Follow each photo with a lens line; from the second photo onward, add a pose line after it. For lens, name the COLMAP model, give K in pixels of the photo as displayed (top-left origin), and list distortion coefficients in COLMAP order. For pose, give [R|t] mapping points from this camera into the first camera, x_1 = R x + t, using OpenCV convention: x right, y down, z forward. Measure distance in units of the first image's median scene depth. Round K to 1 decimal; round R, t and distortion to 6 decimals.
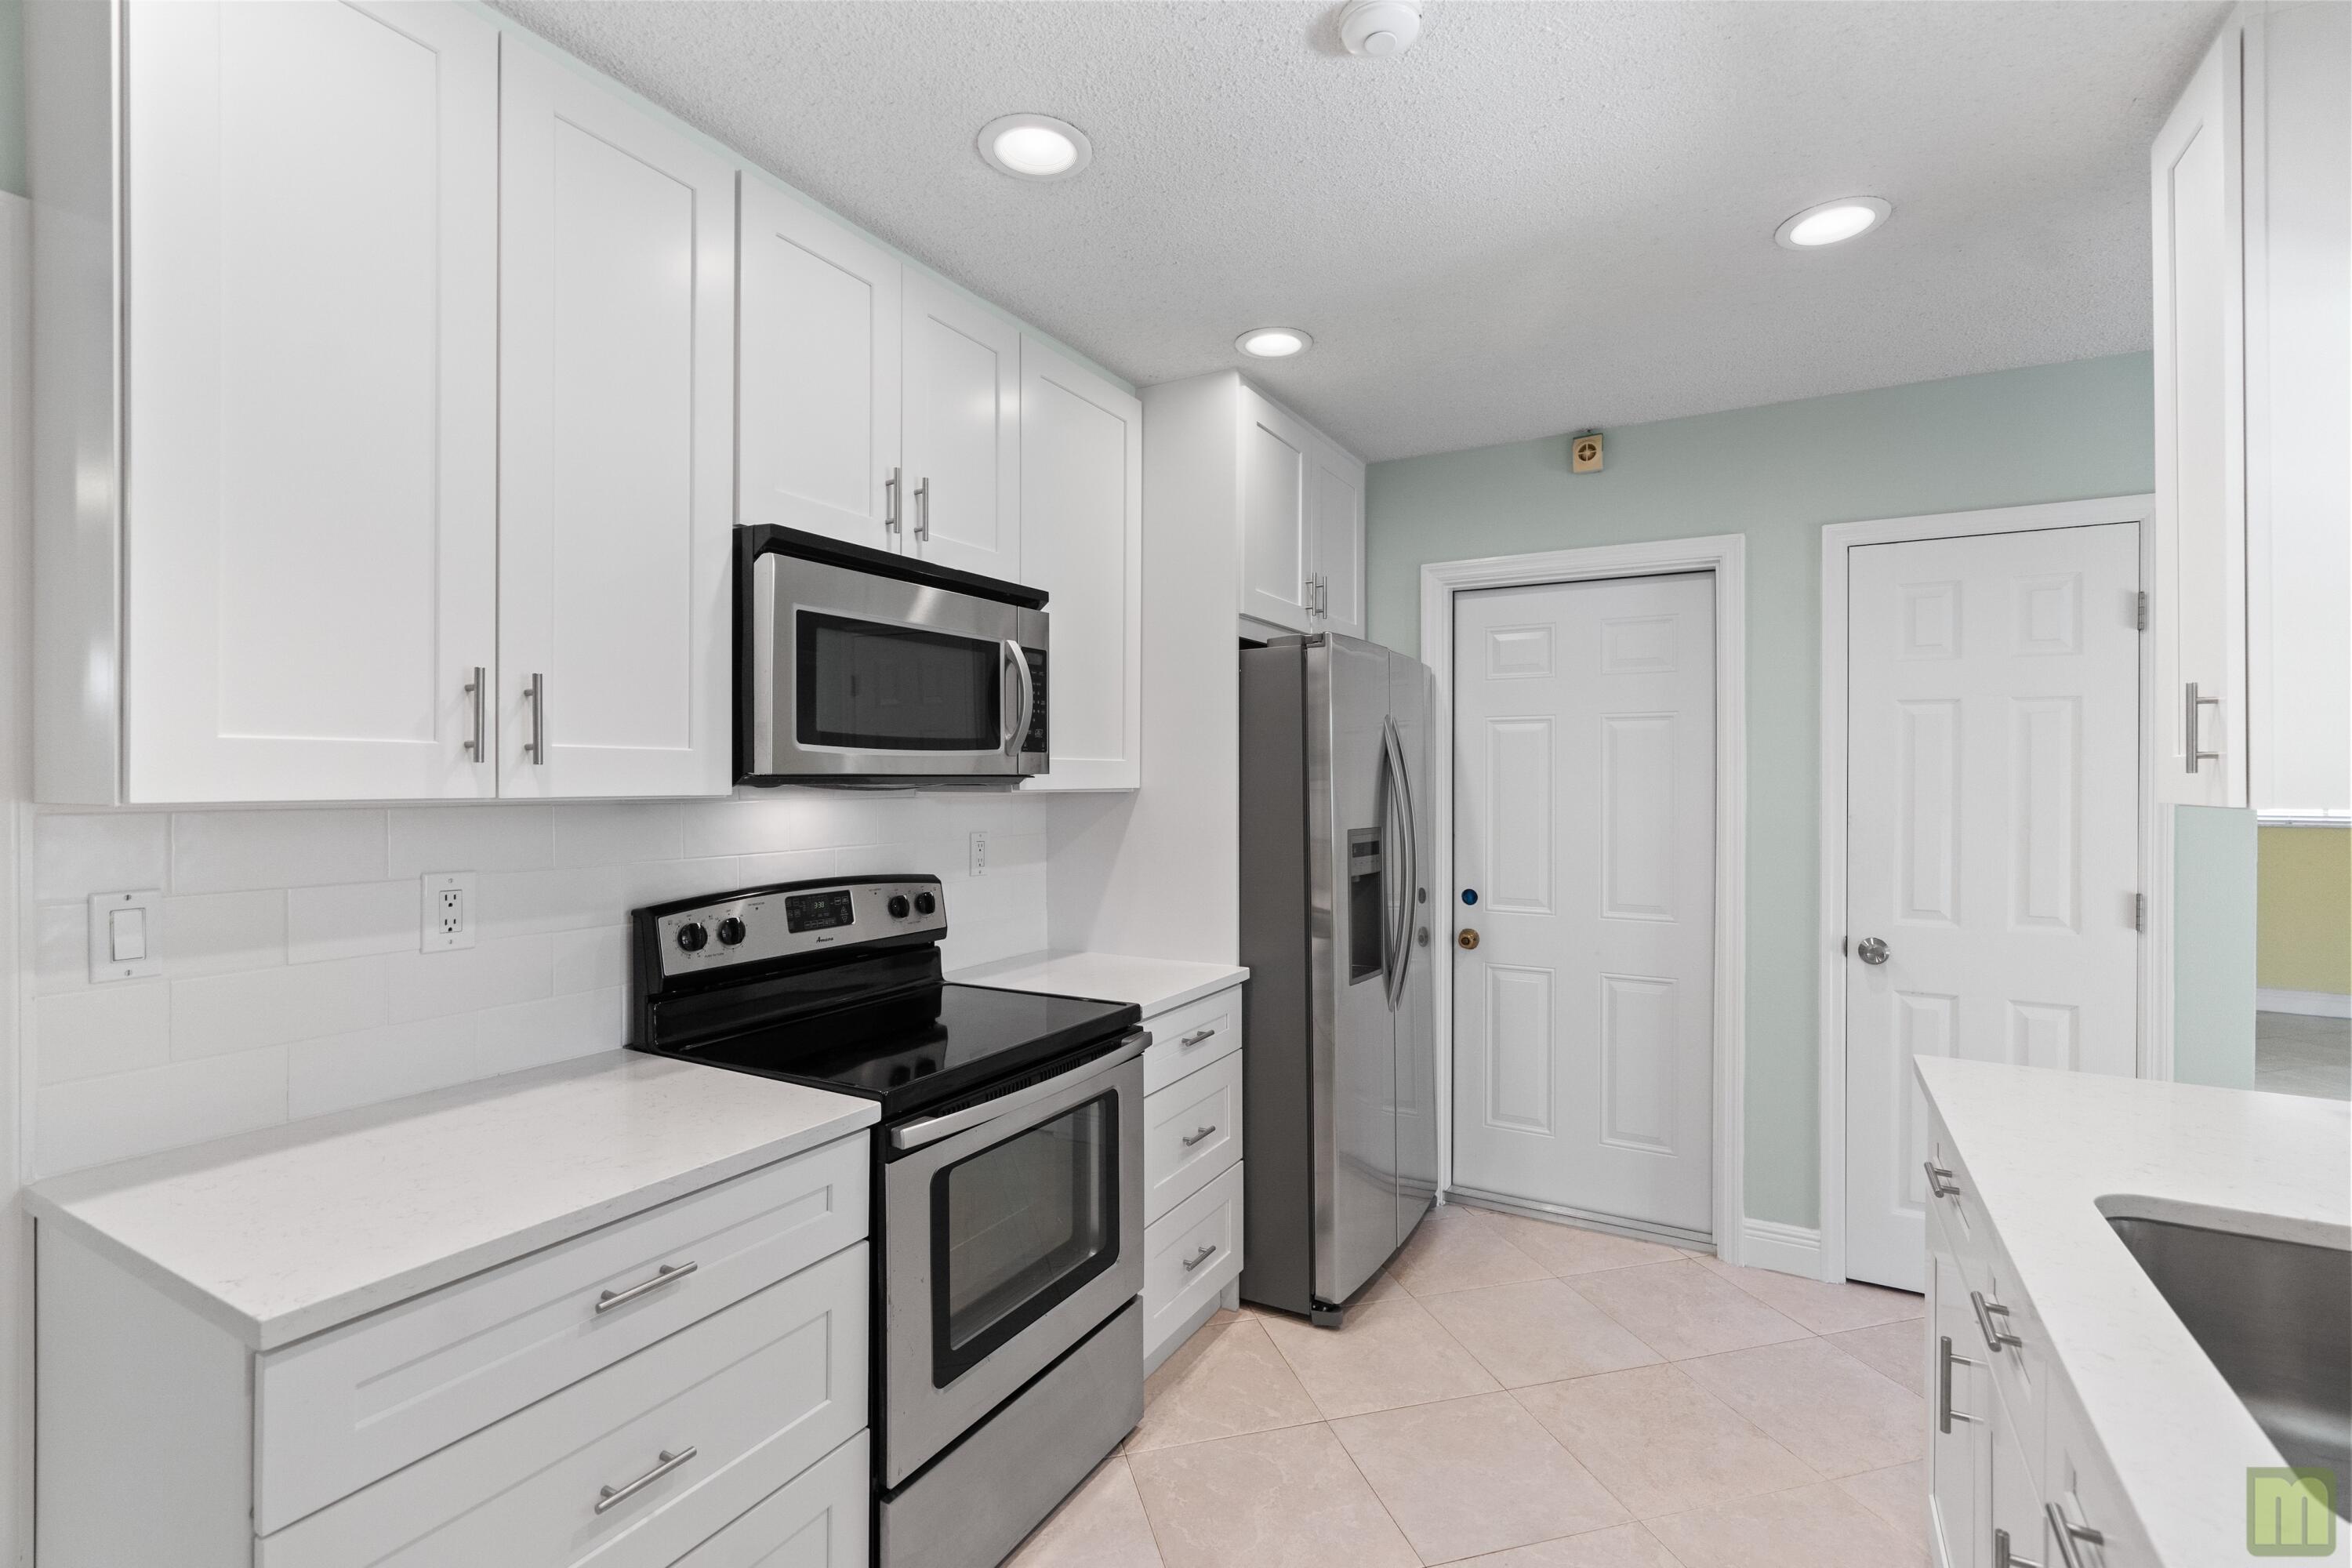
lens RADIAL K [[1074.3, 0, 1167.9], [0, 1074.3, 776.2], [0, 0, 1]] dist [-0.007719, 0.003483]
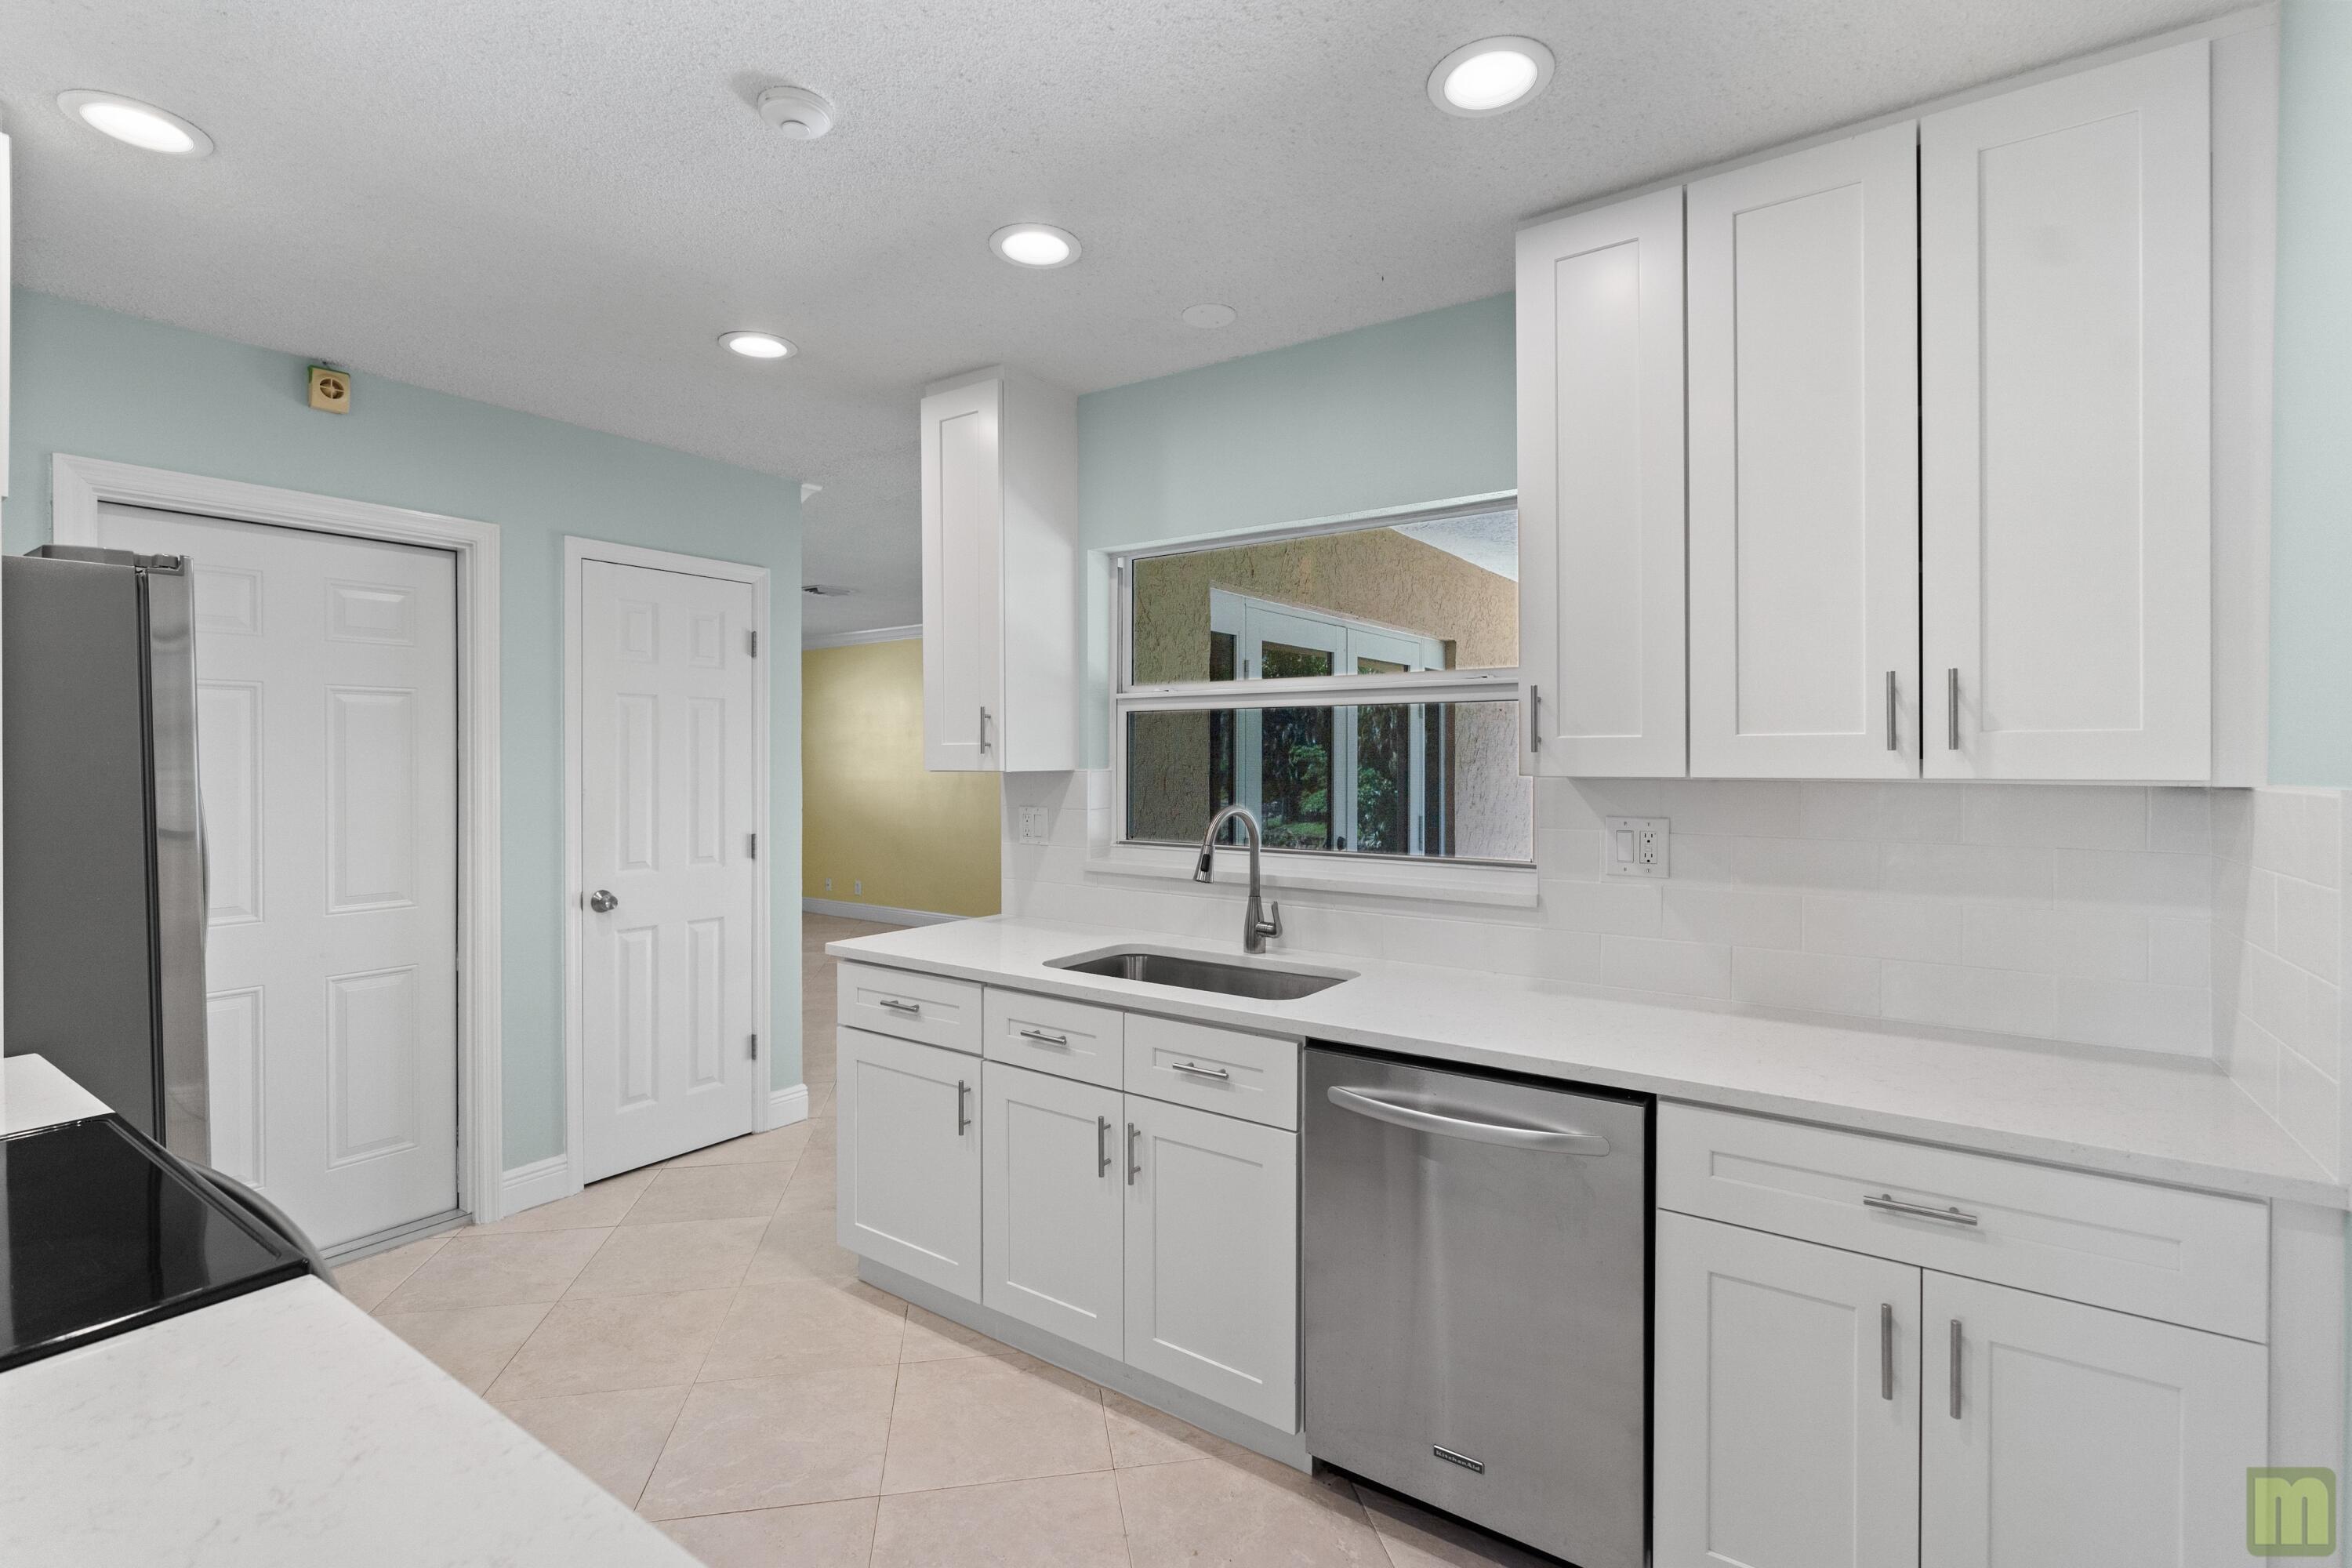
lens RADIAL K [[1074.3, 0, 1201.4], [0, 1074.3, 752.2], [0, 0, 1]] dist [-0.007719, 0.003483]
pose [[0.067906, 0.003847, 0.997684, -0.483207], [-0.000532, 0.999993, -0.003820, 0.000804], [-0.997692, -0.000272, 0.067907, 0.245848]]
